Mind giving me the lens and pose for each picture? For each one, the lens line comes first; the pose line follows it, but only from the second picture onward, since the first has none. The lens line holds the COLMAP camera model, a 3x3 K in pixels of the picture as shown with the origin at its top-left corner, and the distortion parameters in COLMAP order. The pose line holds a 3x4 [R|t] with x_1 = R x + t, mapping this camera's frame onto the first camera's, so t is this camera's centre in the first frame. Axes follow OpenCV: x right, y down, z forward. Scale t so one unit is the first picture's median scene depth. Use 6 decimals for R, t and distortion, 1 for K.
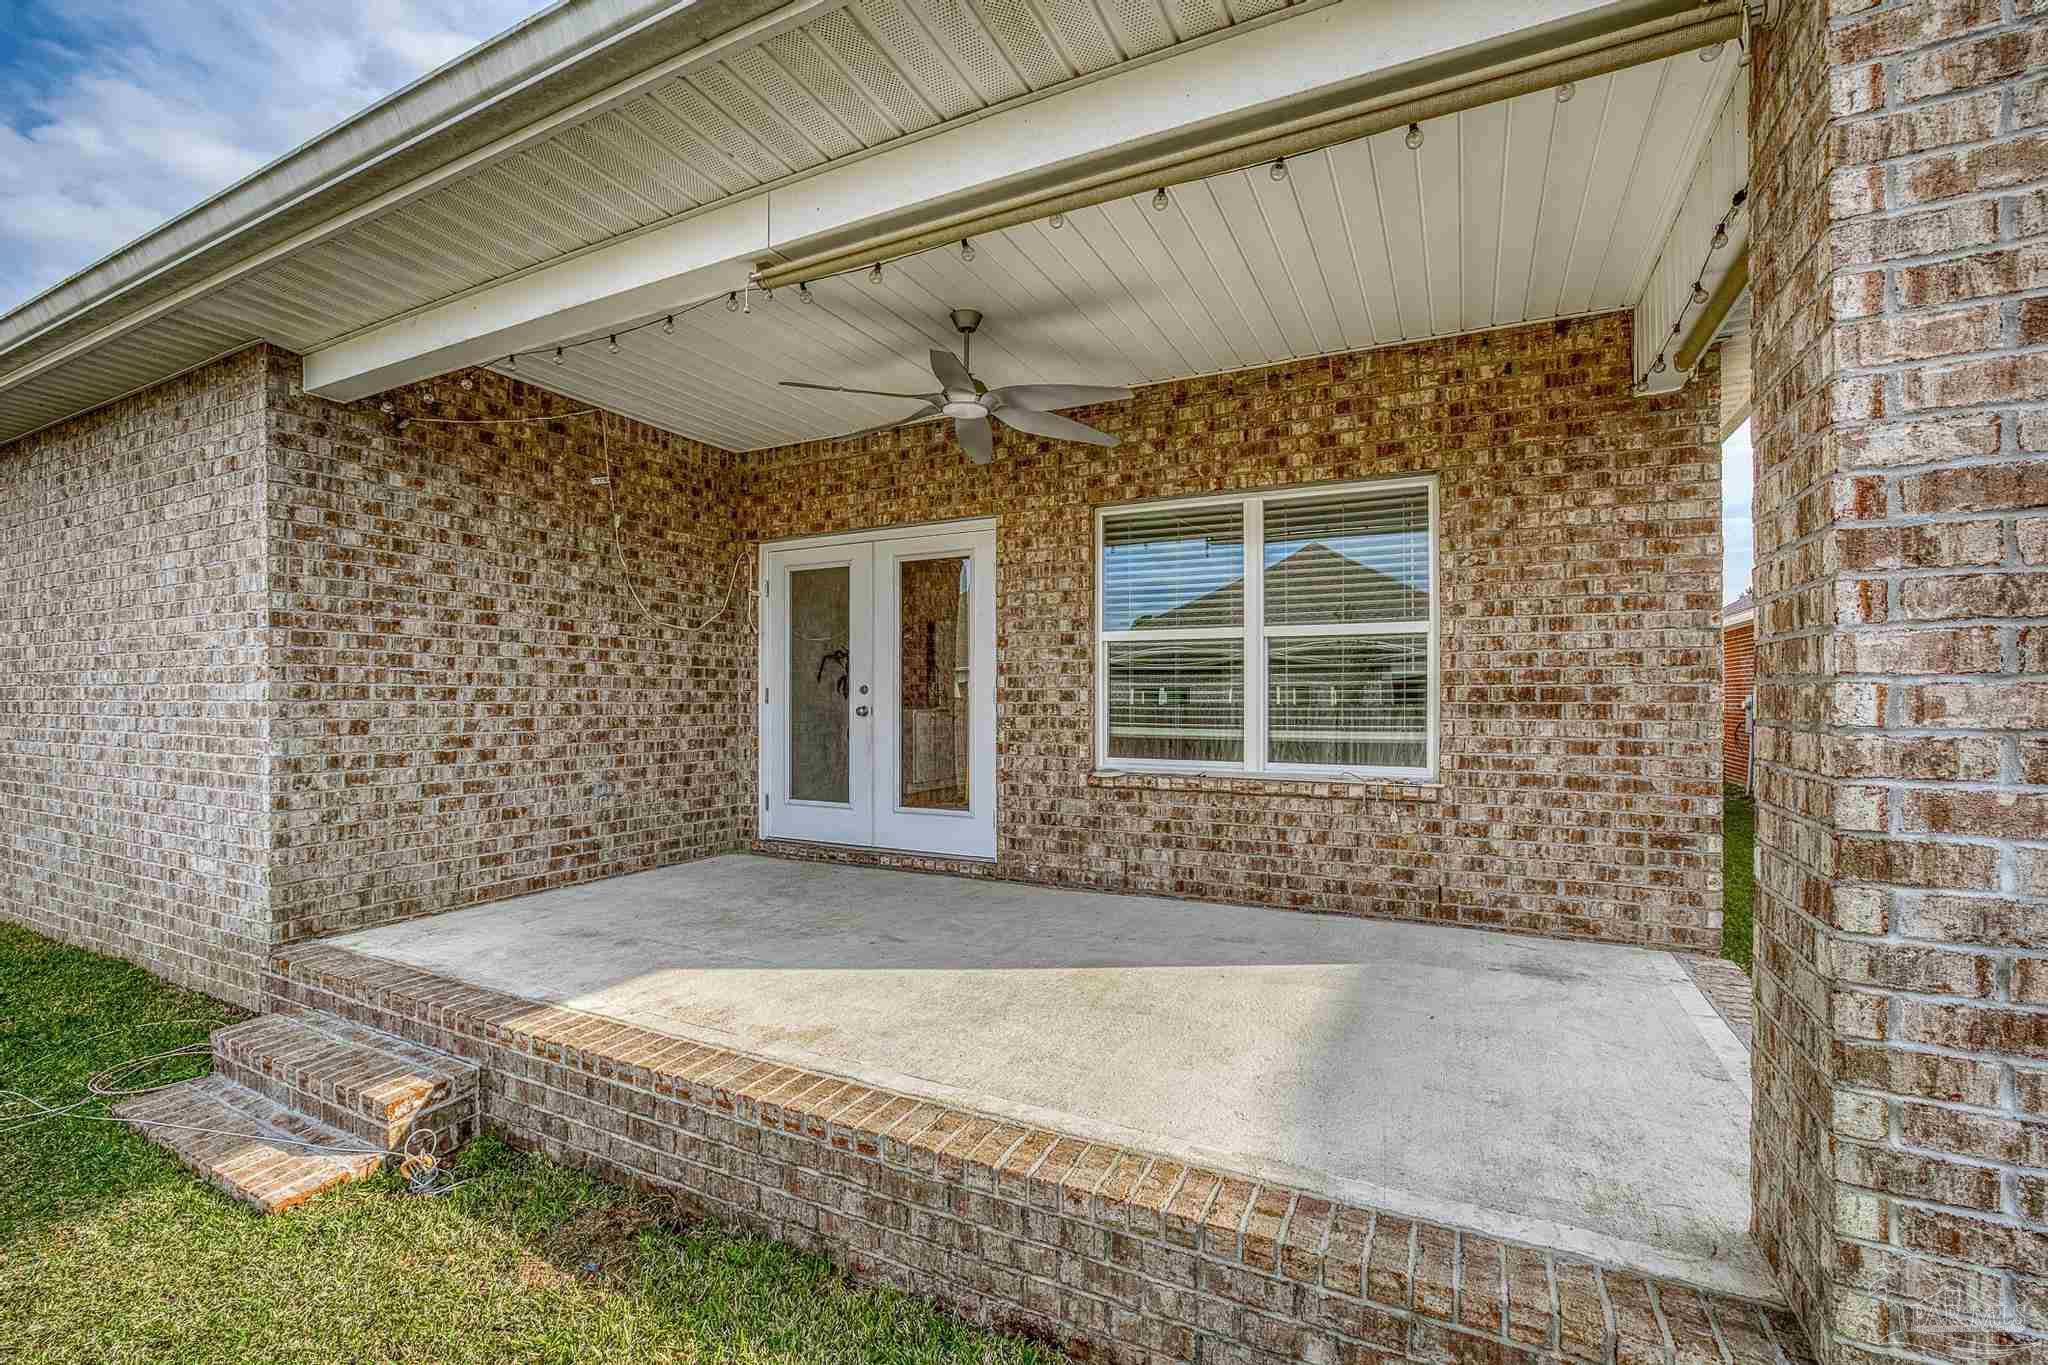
lens RADIAL K [[876.8, 0, 1019.4], [0, 876.8, 693.7], [0, 0, 1]] dist [-0.052799, 0.014885]
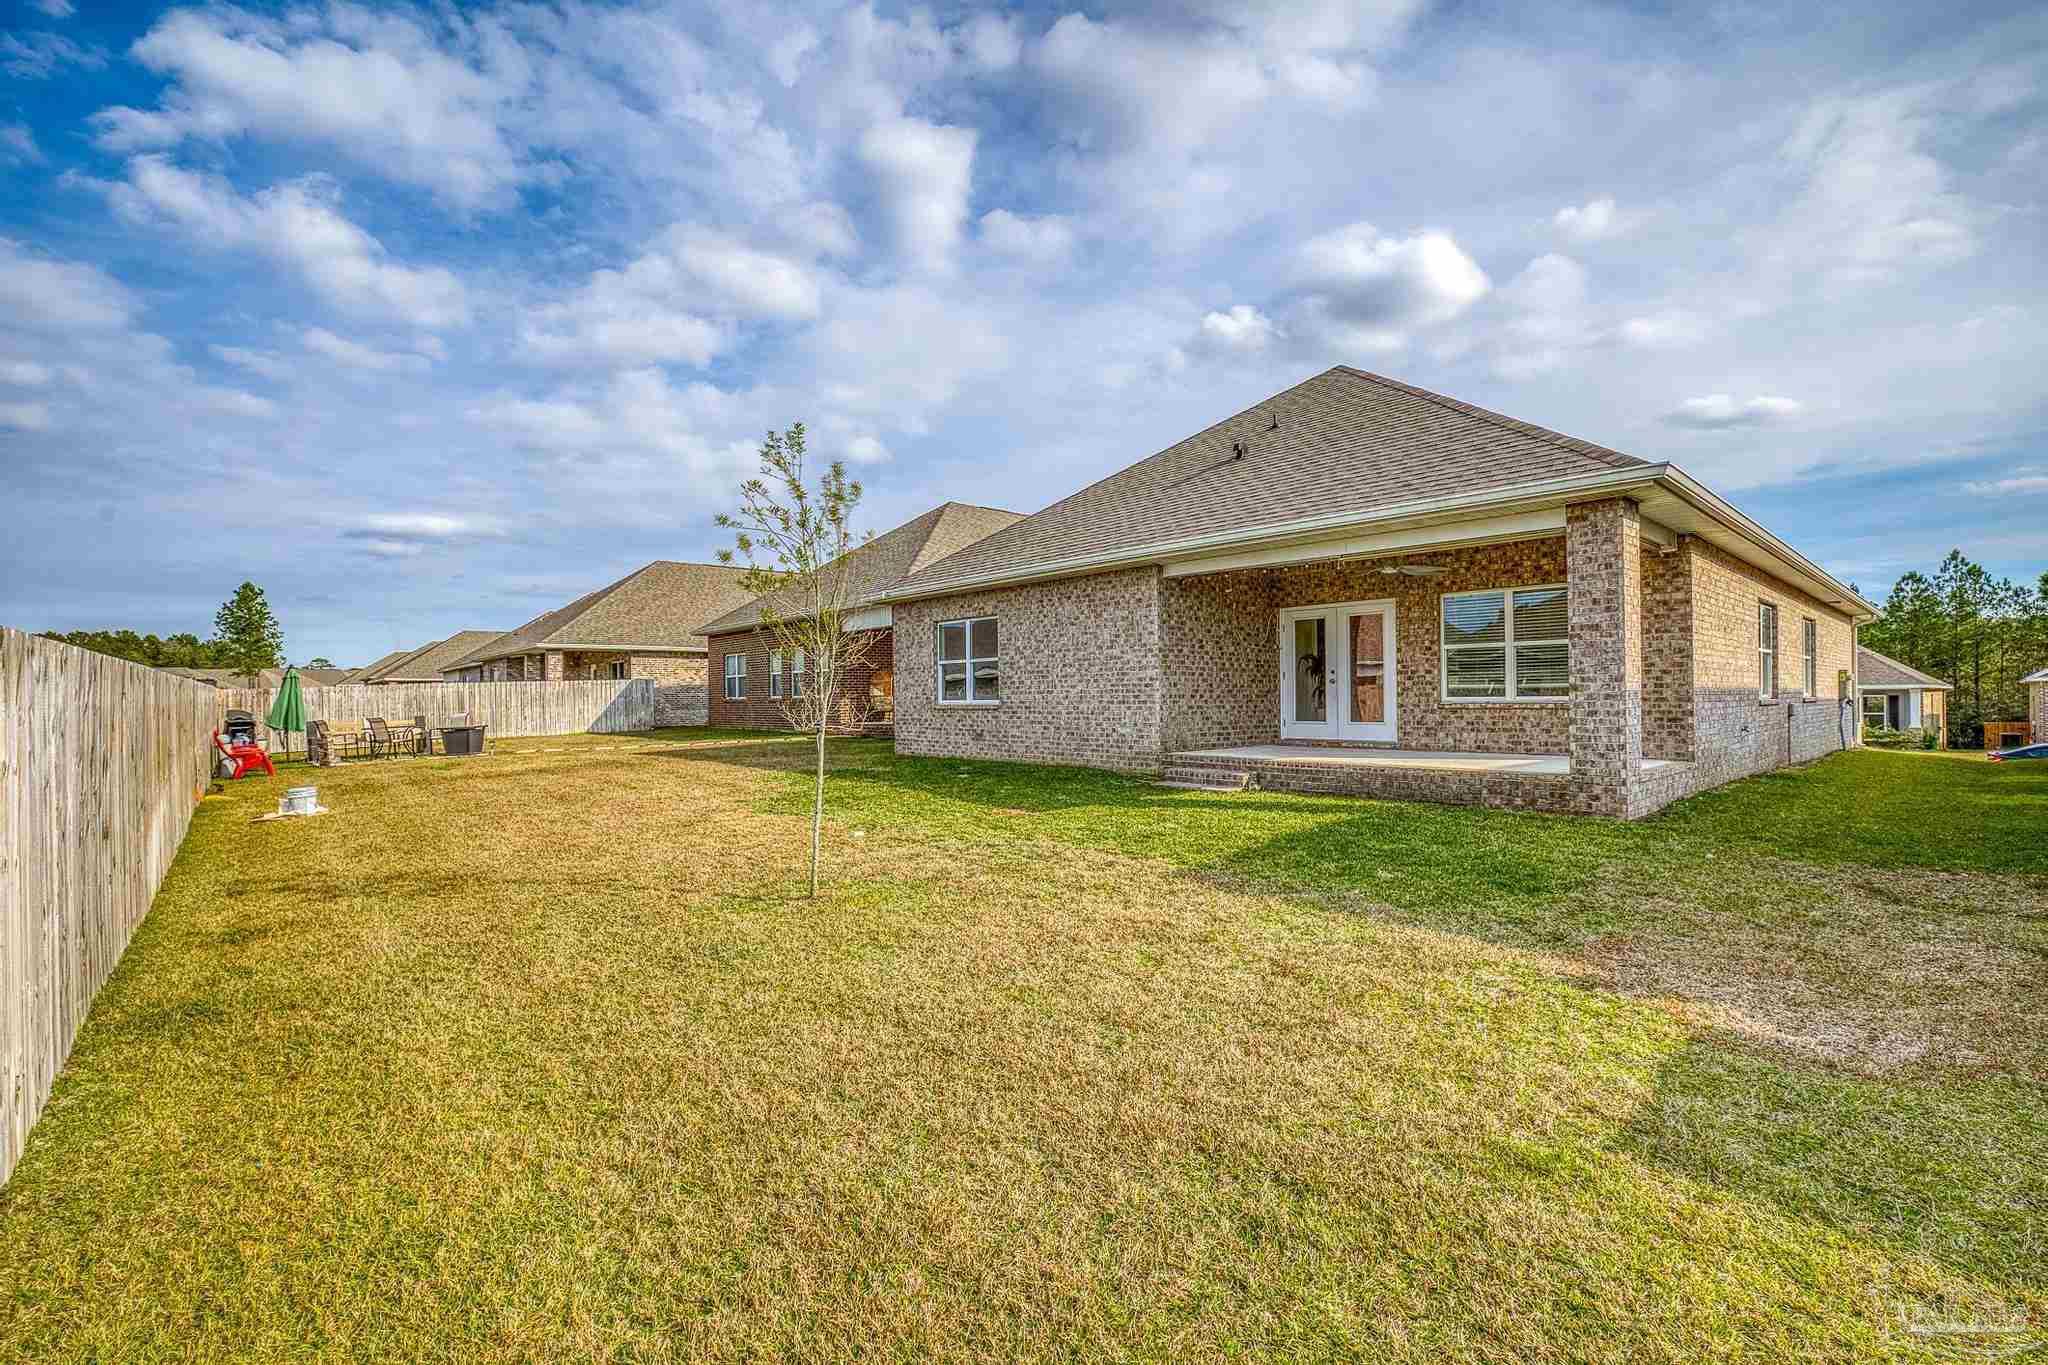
lens RADIAL K [[939.0, 0, 1020.1], [0, 939.0, 694.4], [0, 0, 1]] dist [-0.020231, -0.000005]
pose [[0.939309, -0.010605, -0.342909, -0.126183], [0.010539, 0.999942, -0.002057, 0.061840], [0.342911, -0.001681, 0.939366, -1.916223]]
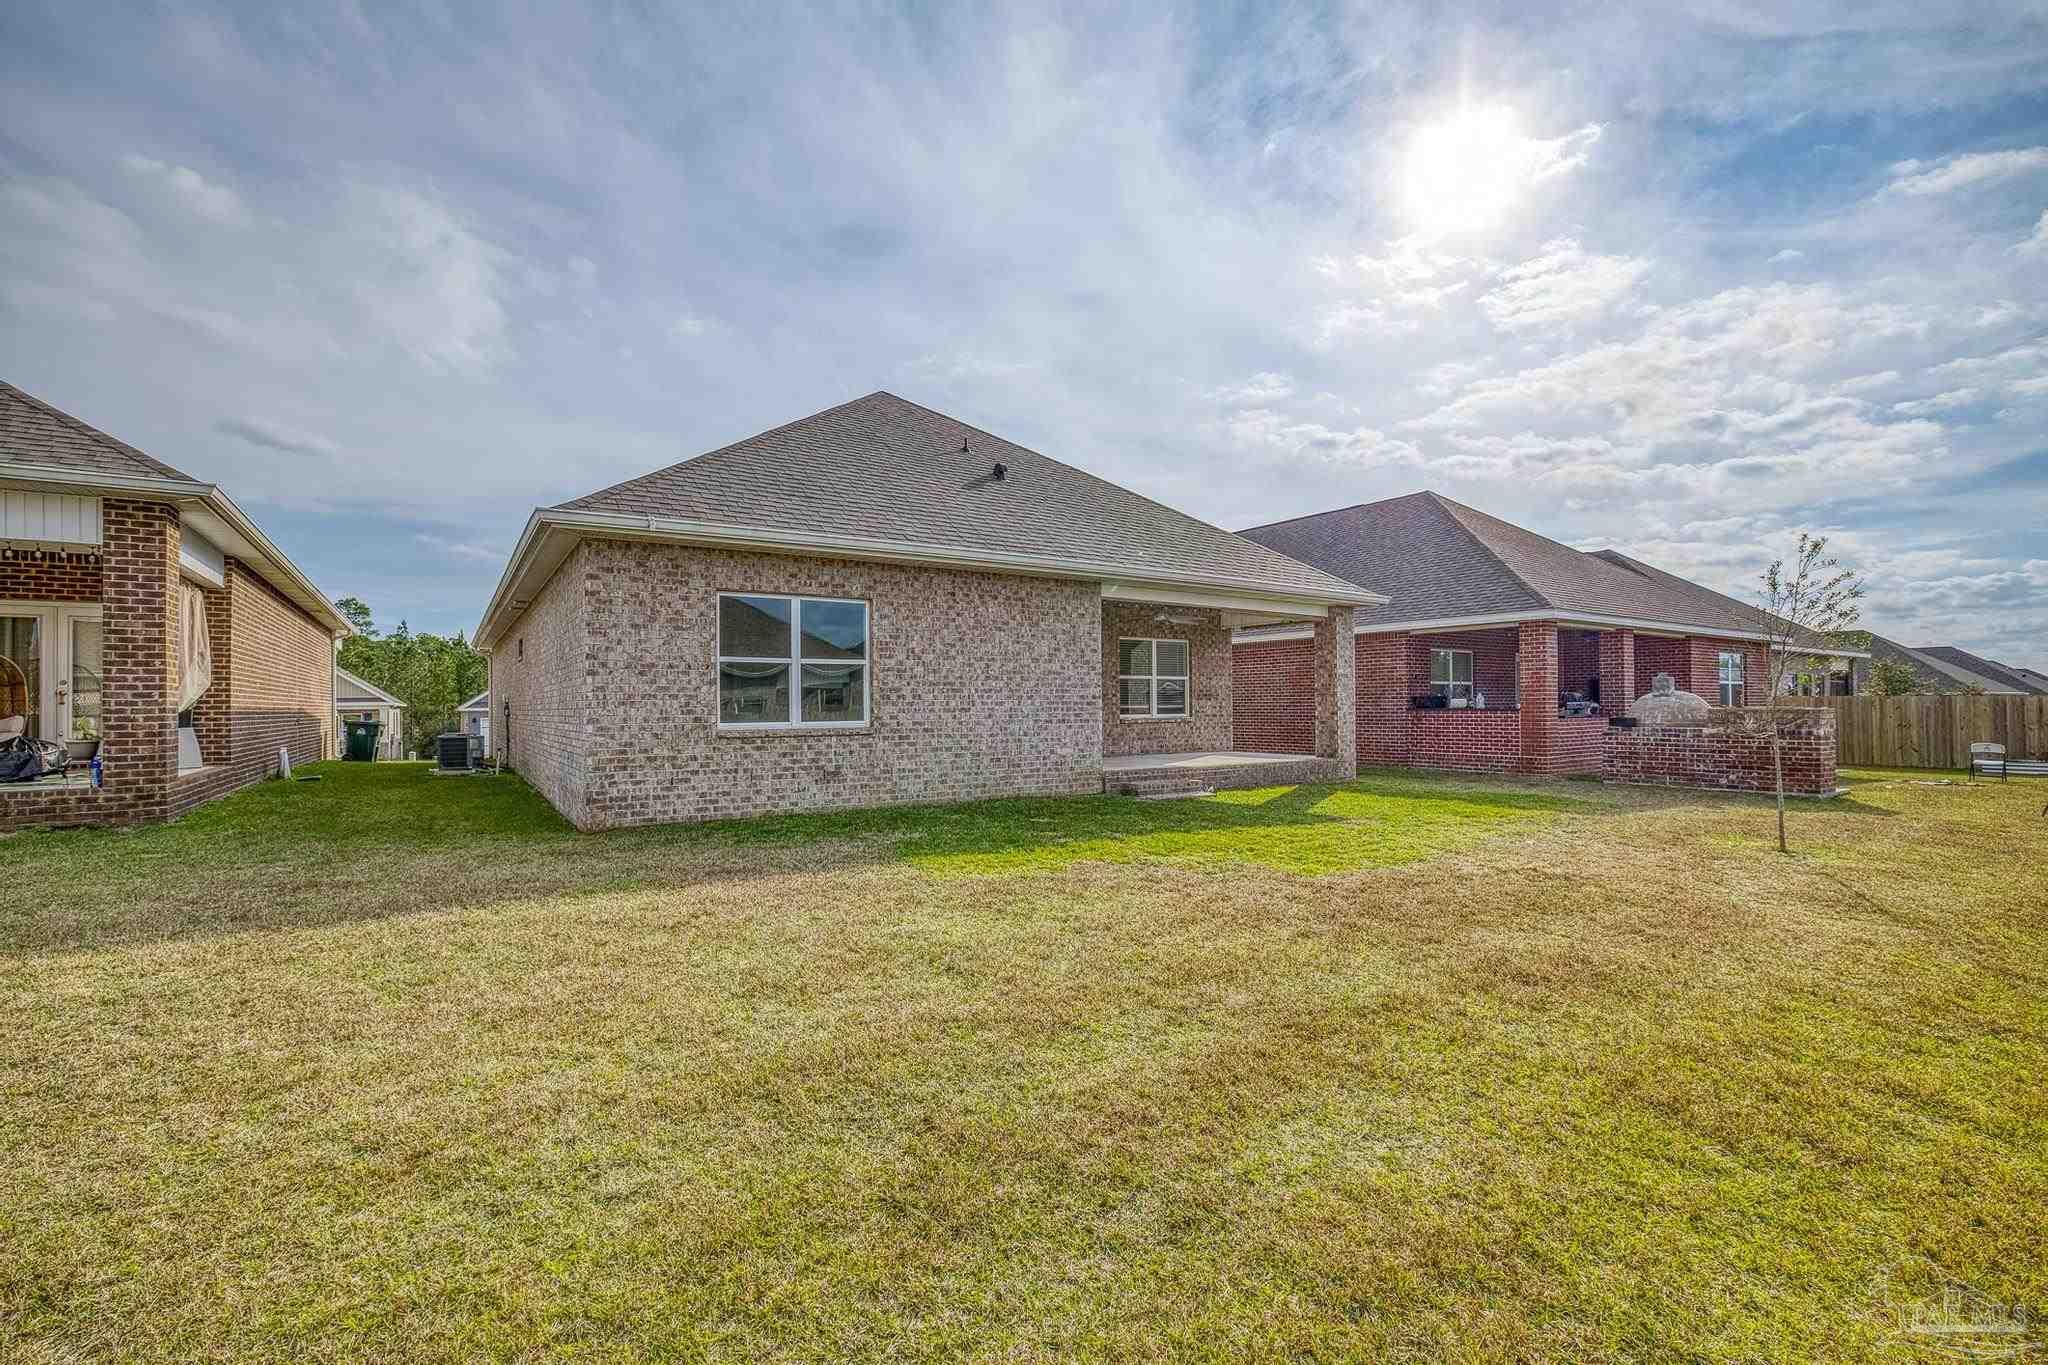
lens RADIAL K [[842.9, 0, 1020.6], [0, 842.9, 693.6], [0, 0, 1]] dist [-0.002213, -0.000016]
pose [[0.505497, 0.009737, 0.862774, -2.881183], [0.010310, 0.999797, -0.017323, 0.046259], [-0.862767, 0.017652, 0.505294, -0.259936]]
